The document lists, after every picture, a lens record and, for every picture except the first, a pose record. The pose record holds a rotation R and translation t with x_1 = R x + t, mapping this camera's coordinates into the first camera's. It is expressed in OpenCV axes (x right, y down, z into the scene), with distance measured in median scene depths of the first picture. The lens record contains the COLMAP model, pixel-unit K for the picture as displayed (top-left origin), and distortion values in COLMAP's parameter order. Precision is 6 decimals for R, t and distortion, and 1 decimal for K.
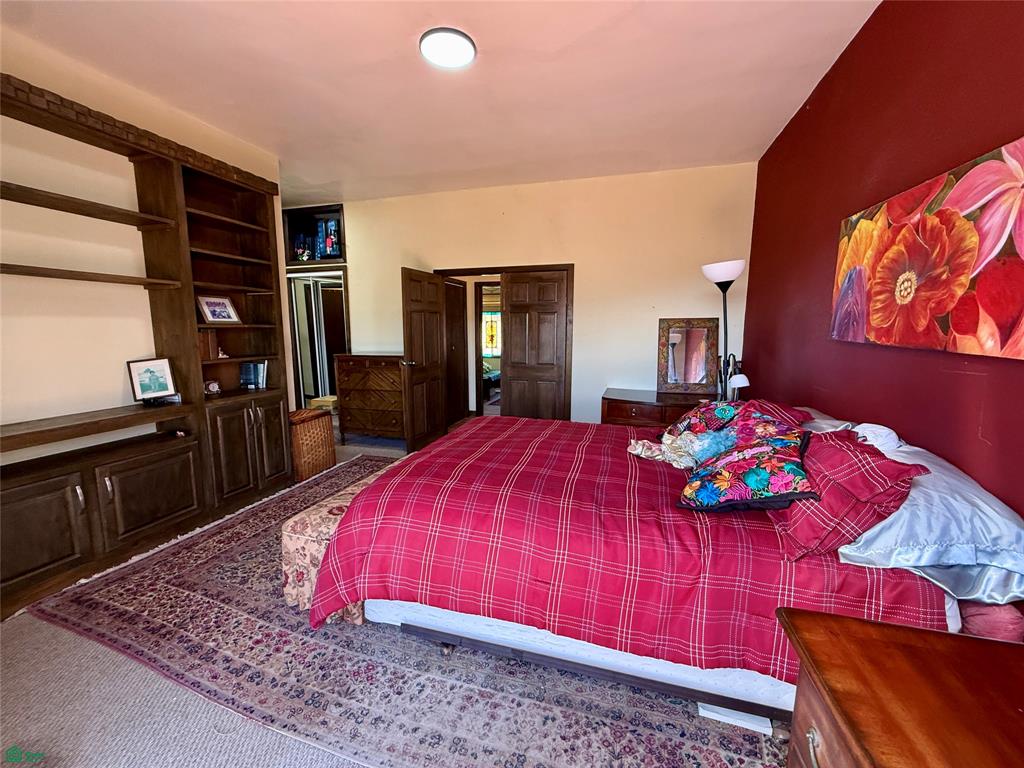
lens RADIAL K [[408.1, 0, 509.5], [0, 408.1, 379.9], [0, 0, 1]] dist [0.000174, 0.000889]
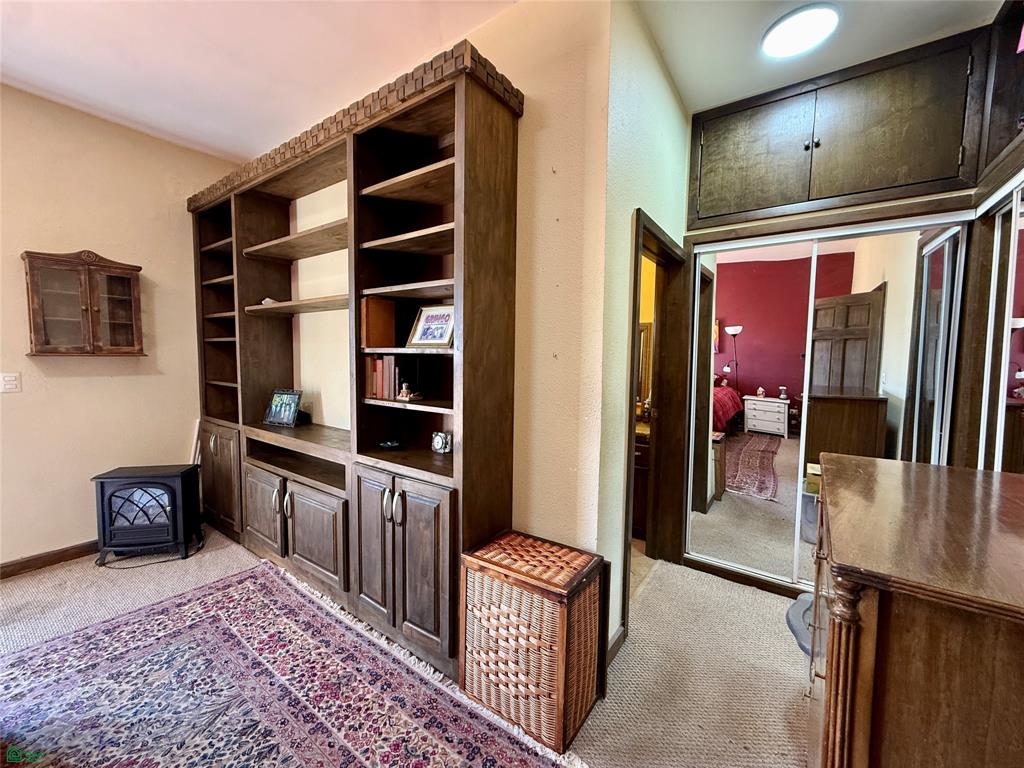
lens RADIAL K [[408.1, 0, 505.5], [0, 408.1, 384.2], [0, 0, 1]] dist [0.000174, 0.000889]
pose [[-0.308499, 0.066394, -0.948905, -0.171727], [-0.146154, 0.982407, 0.116254, -0.239709], [0.939929, 0.174550, -0.293368, 1.757667]]
